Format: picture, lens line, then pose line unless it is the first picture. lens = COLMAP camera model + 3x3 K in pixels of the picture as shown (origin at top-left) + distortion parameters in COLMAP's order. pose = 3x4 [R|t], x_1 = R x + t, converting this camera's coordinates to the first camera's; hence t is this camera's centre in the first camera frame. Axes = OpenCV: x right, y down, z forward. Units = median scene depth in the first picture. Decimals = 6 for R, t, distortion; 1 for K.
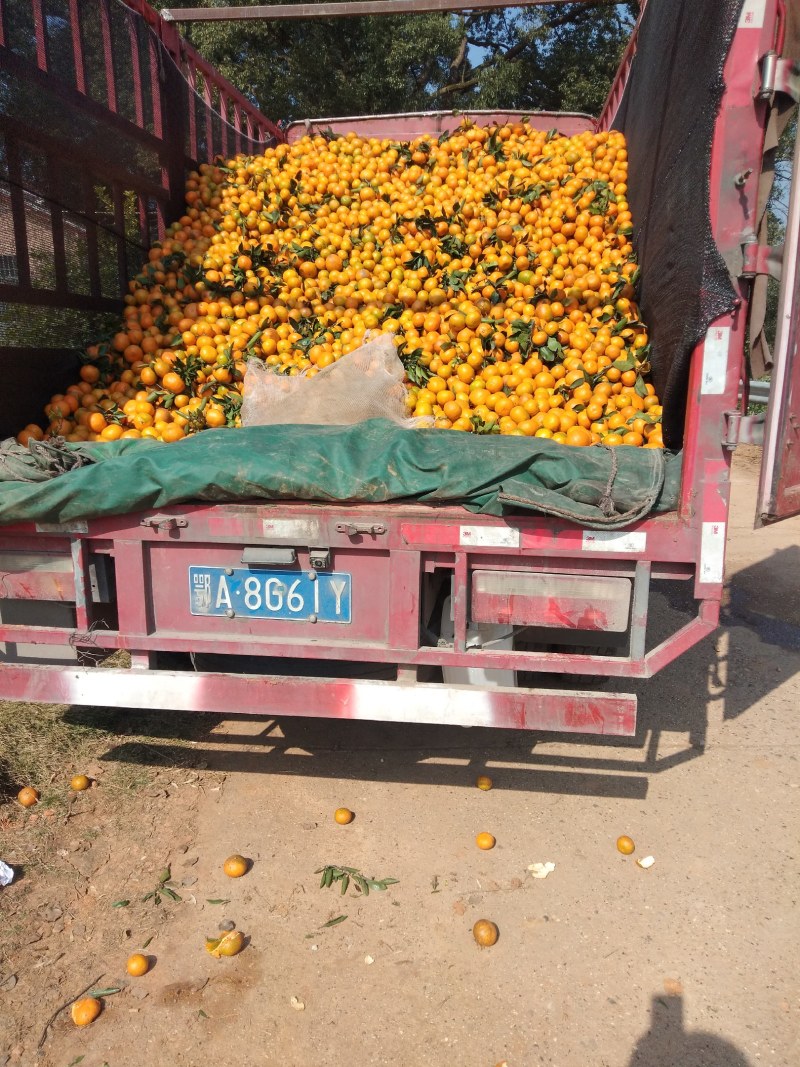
lens RADIAL K [[760.6, 0, 400.0], [0, 760.6, 533.5], [0, 0, 1]] dist [0.084387, -0.145773]
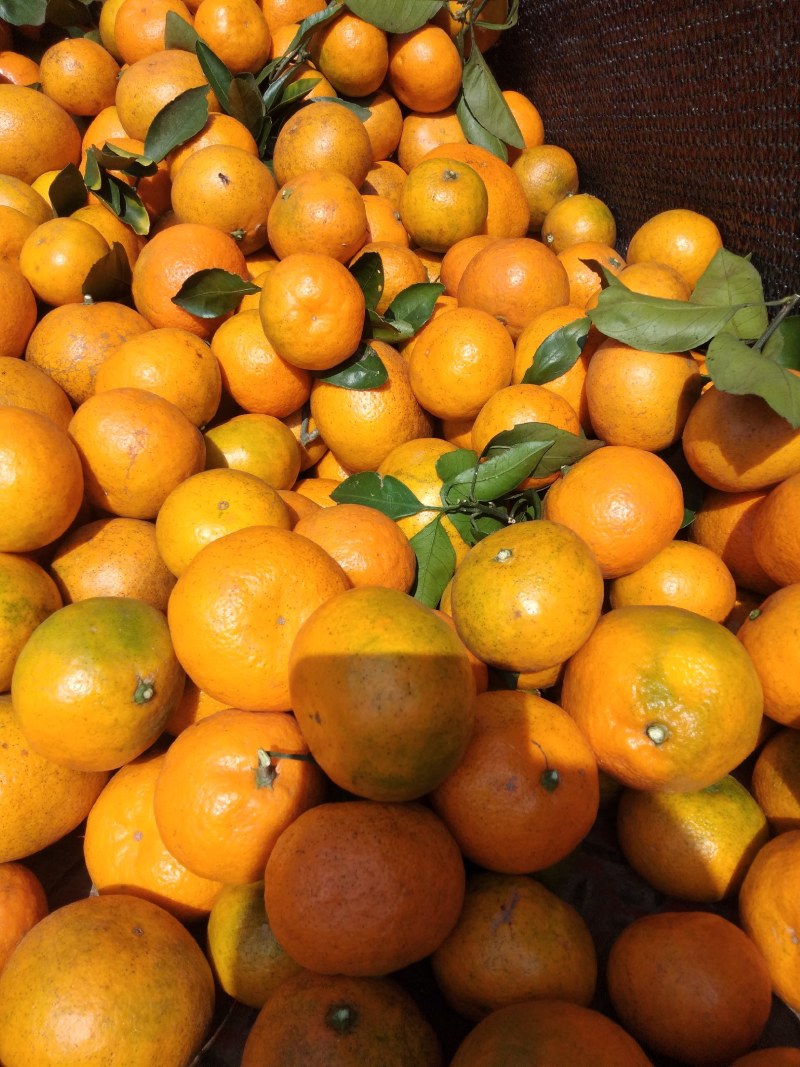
lens RADIAL K [[760.6, 0, 400.0], [0, 760.6, 533.5], [0, 0, 1]] dist [0.084387, -0.145773]
pose [[0.919793, -0.268769, 0.285911, 0.201622], [0.180720, 0.936881, 0.299323, -0.150789], [-0.348313, -0.223646, 0.910308, 0.794979]]
